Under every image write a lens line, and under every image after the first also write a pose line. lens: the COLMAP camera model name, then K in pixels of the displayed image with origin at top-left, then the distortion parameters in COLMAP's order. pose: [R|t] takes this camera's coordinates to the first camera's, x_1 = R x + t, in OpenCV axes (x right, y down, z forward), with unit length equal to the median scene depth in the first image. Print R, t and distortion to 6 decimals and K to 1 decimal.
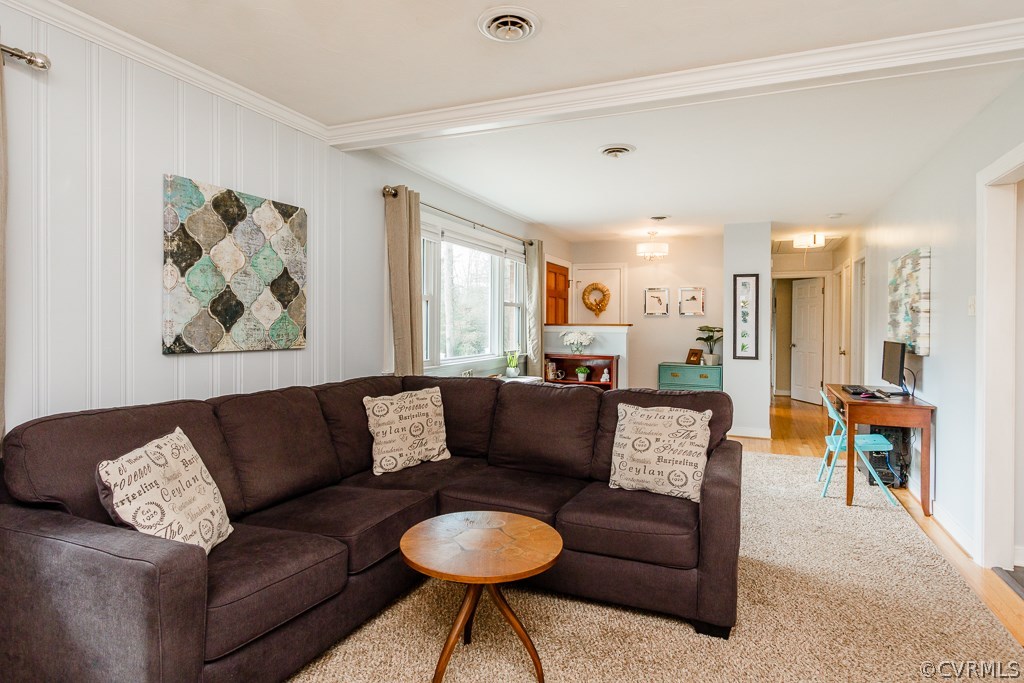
lens RADIAL K [[544.7, 0, 530.5], [0, 544.7, 323.8], [0, 0, 1]] dist [0.012303, -0.004267]
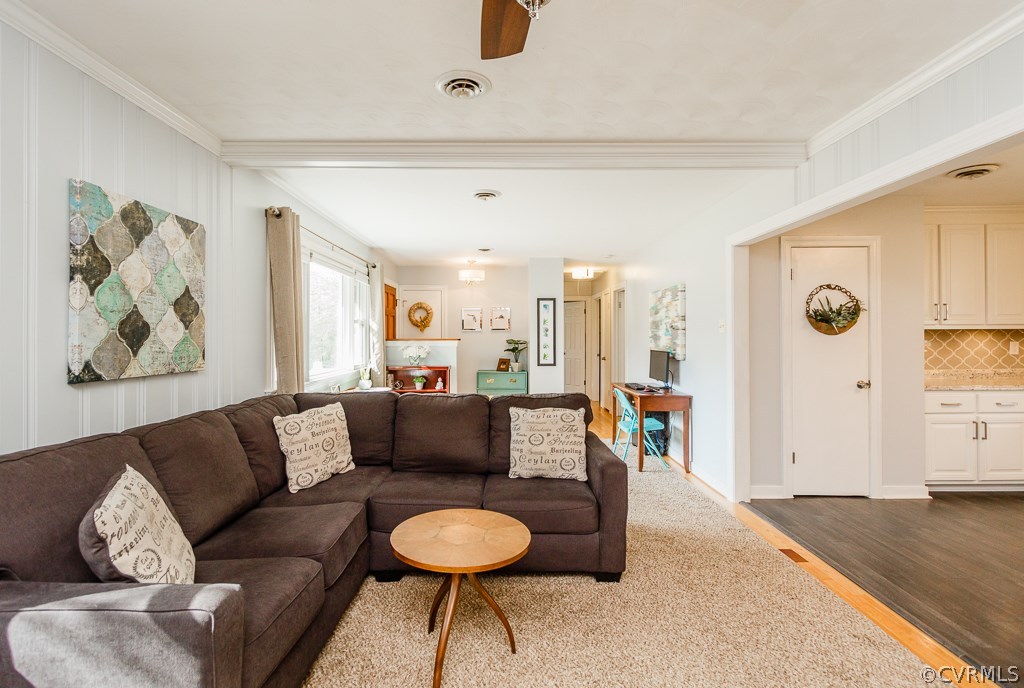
lens RADIAL K [[479.5, 0, 498.8], [0, 479.5, 330.4], [0, 0, 1]] dist [0.012593, -0.003175]
pose [[0.928666, -0.002317, 0.370910, -0.256069], [0.006399, 0.999932, -0.009773, -0.014194], [-0.370862, 0.011450, 0.928618, 0.020889]]
